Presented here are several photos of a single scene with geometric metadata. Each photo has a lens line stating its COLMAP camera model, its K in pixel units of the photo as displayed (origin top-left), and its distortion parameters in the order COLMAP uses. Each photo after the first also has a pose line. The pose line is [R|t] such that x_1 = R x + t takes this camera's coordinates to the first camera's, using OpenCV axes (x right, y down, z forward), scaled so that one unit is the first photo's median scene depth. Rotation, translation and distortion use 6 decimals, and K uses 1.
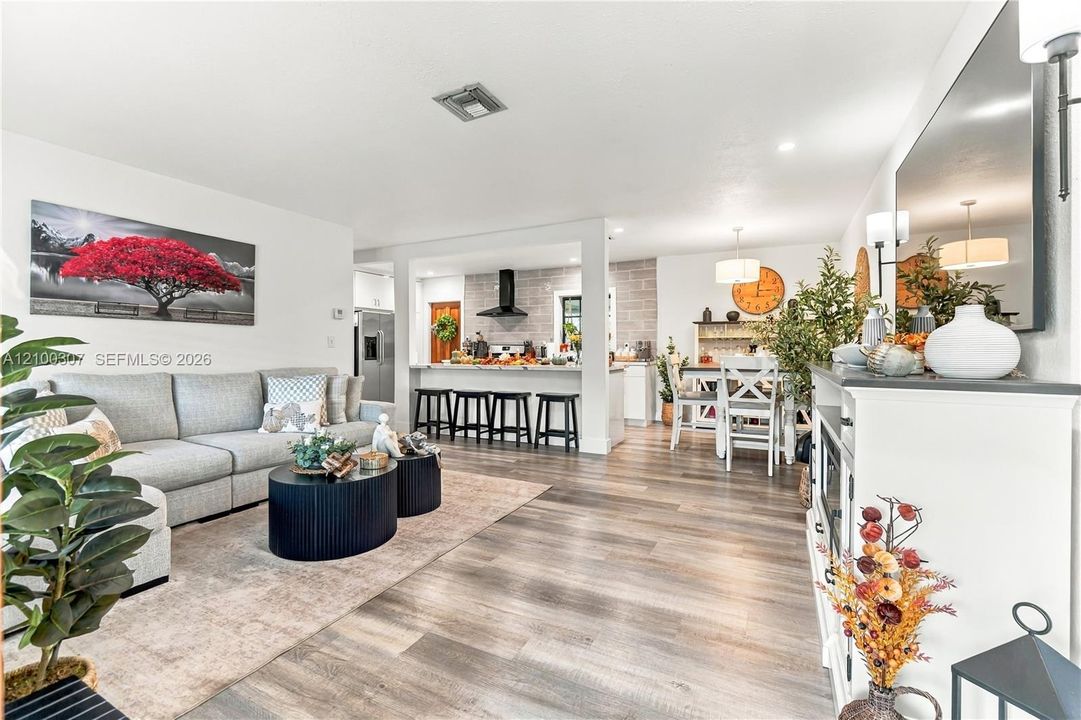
lens RADIAL K [[479.9, 0, 538.1], [0, 479.9, 351.2], [0, 0, 1]] dist [-0.001471, -0.000136]
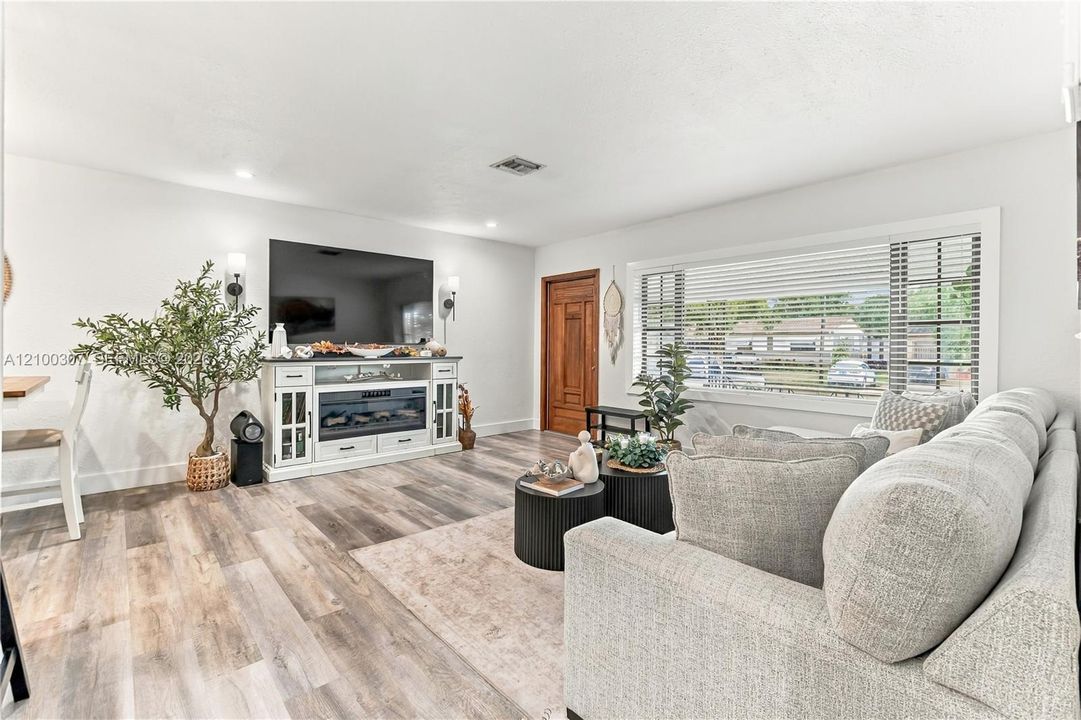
lens RADIAL K [[479.9, 0, 538.1], [0, 479.9, 351.2], [0, 0, 1]] dist [-0.001471, -0.000136]
pose [[-0.930144, -0.012006, 0.366999, -0.226712], [-0.005223, 0.999797, 0.019470, -0.010971], [-0.367158, 0.016193, -0.930018, 0.738350]]
